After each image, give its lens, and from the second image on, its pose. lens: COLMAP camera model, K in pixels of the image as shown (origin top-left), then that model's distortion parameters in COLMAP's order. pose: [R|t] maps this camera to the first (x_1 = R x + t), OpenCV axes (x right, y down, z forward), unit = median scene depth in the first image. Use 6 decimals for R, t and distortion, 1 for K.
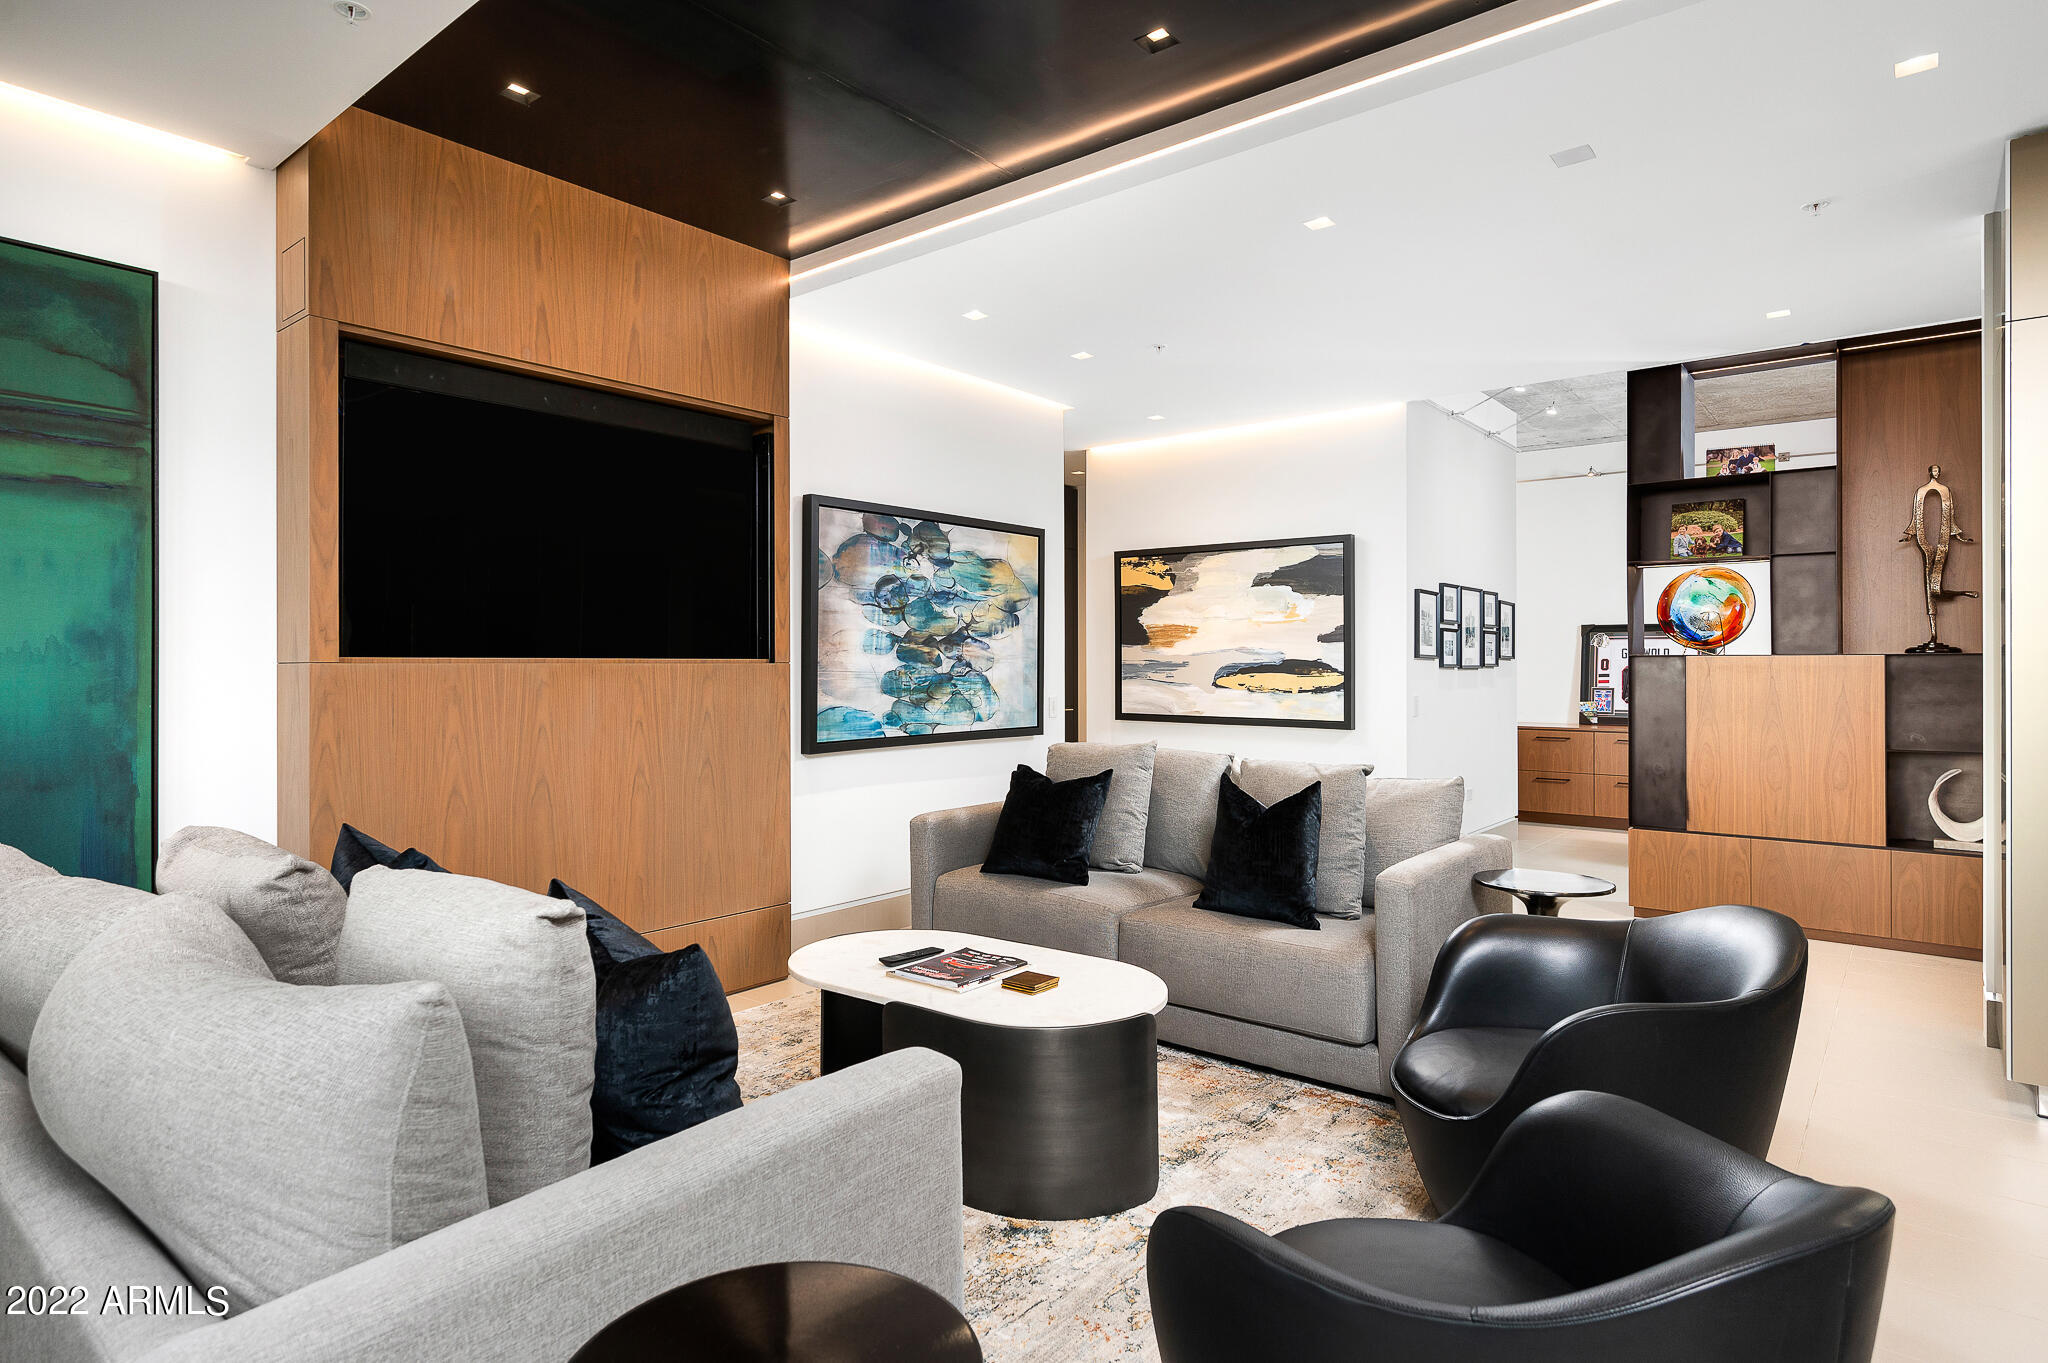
lens RADIAL K [[1104.2, 0, 1024.3], [0, 1104.2, 665.7], [0, 0, 1]] dist [-0.005942, 0.001874]
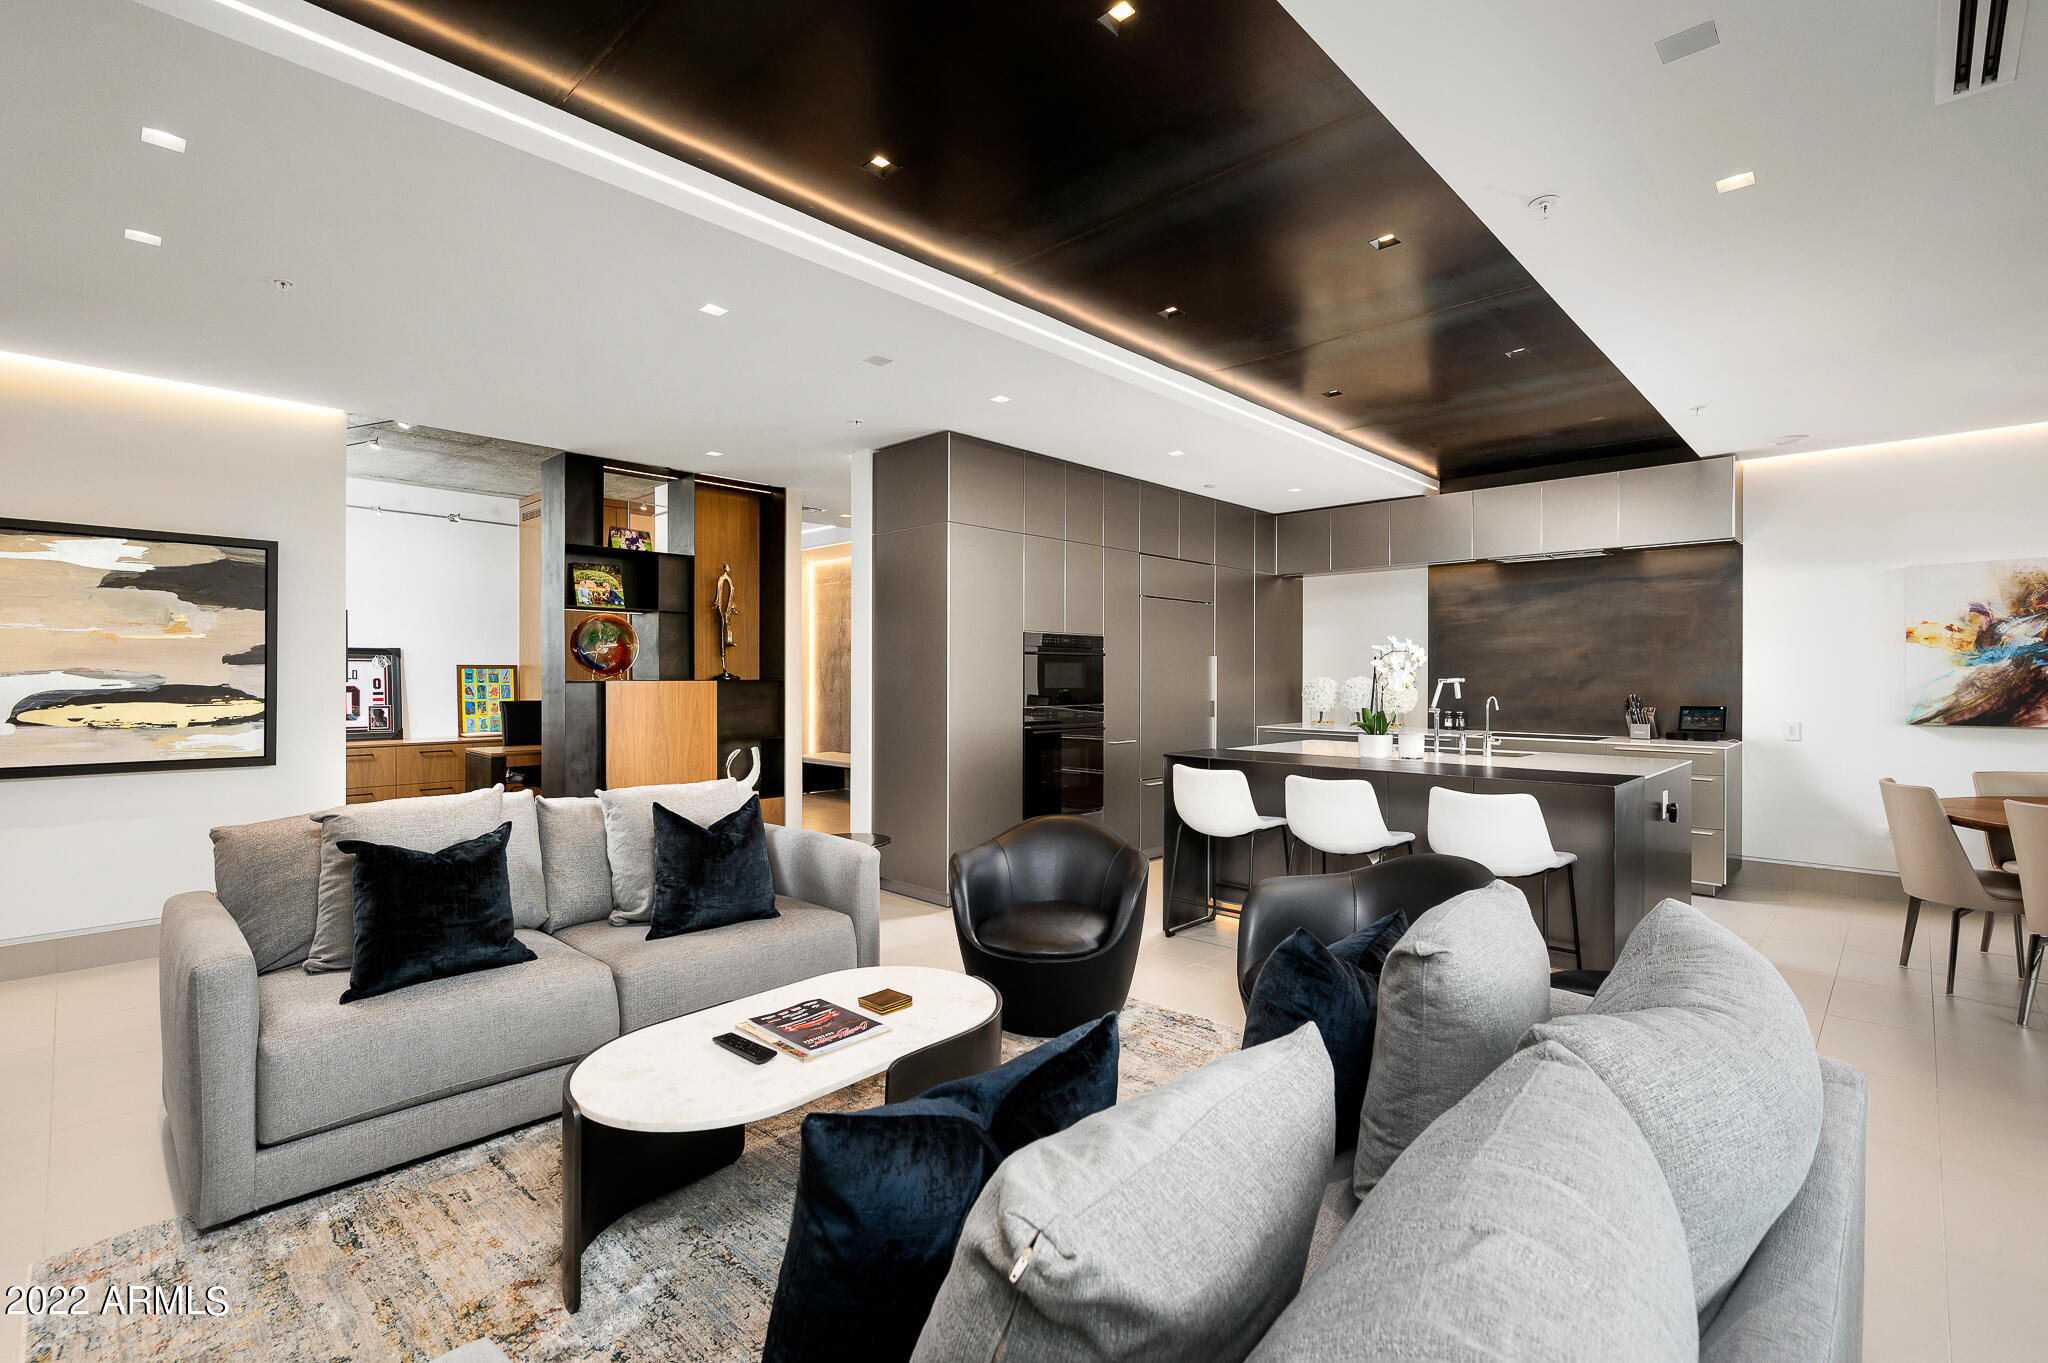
lens RADIAL K [[909.1, 0, 1030.5], [0, 909.1, 680.7], [0, 0, 1]] dist [0.002381, -0.000246]
pose [[0.085674, -0.003457, 0.996317, -0.451296], [-0.000331, 0.999994, 0.003498, -0.013837], [-0.996323, -0.000629, 0.085672, 0.412411]]
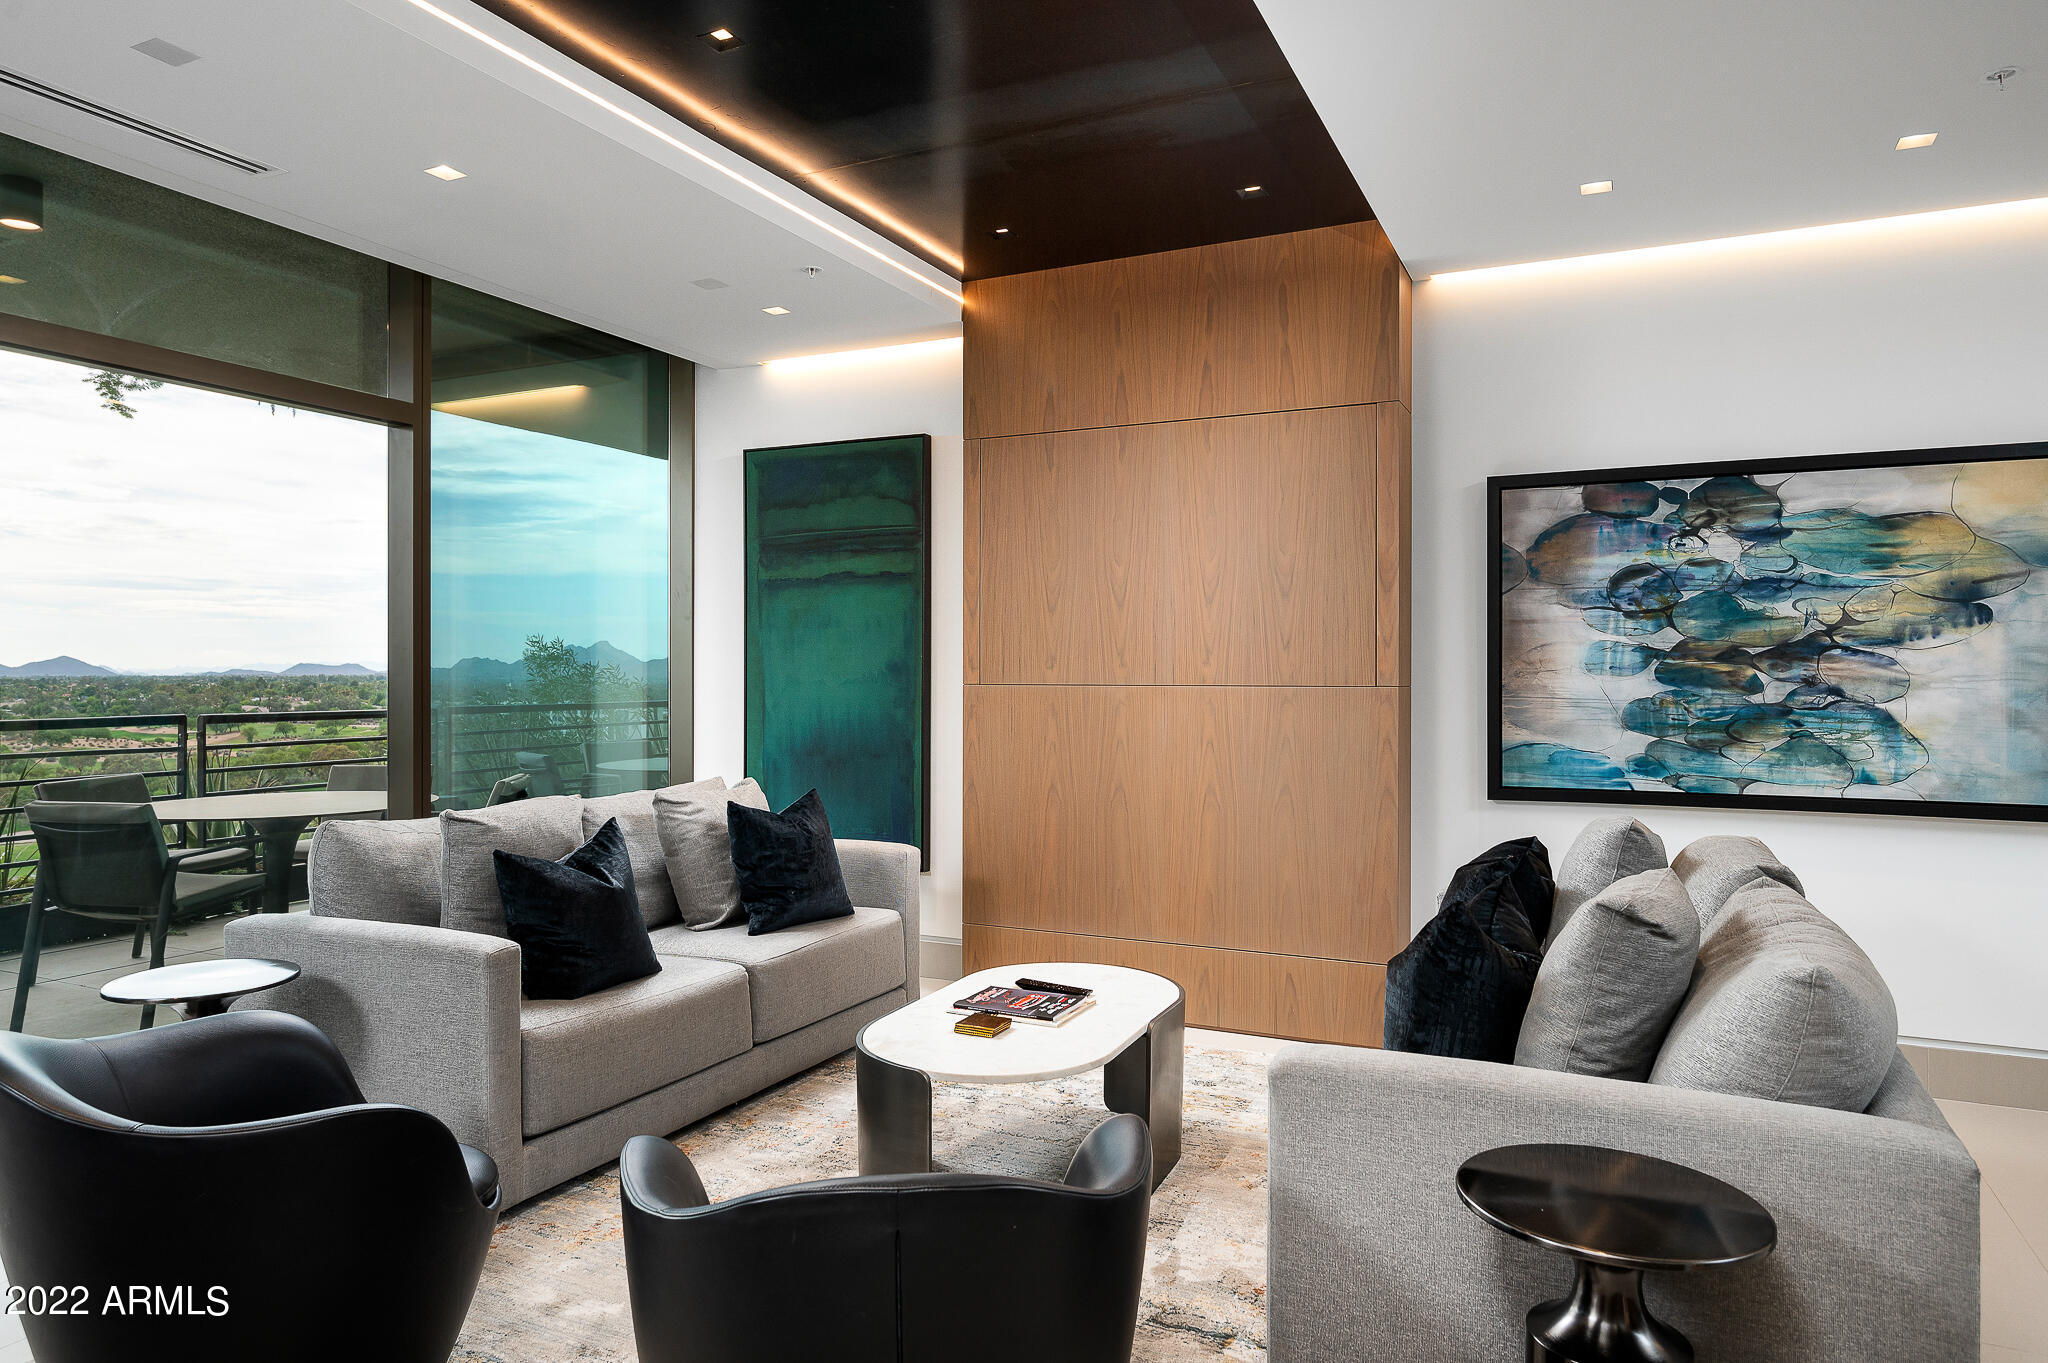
lens RADIAL K [[1278.6, 0, 1018.5], [0, 1278.6, 692.2], [0, 0, 1]] dist [-0.003269, -0.000792]
pose [[0.225751, 0.015972, -0.974054, 0.577166], [-0.002792, 0.999872, 0.015748, -0.010957], [0.974181, -0.000836, 0.225767, 0.409693]]
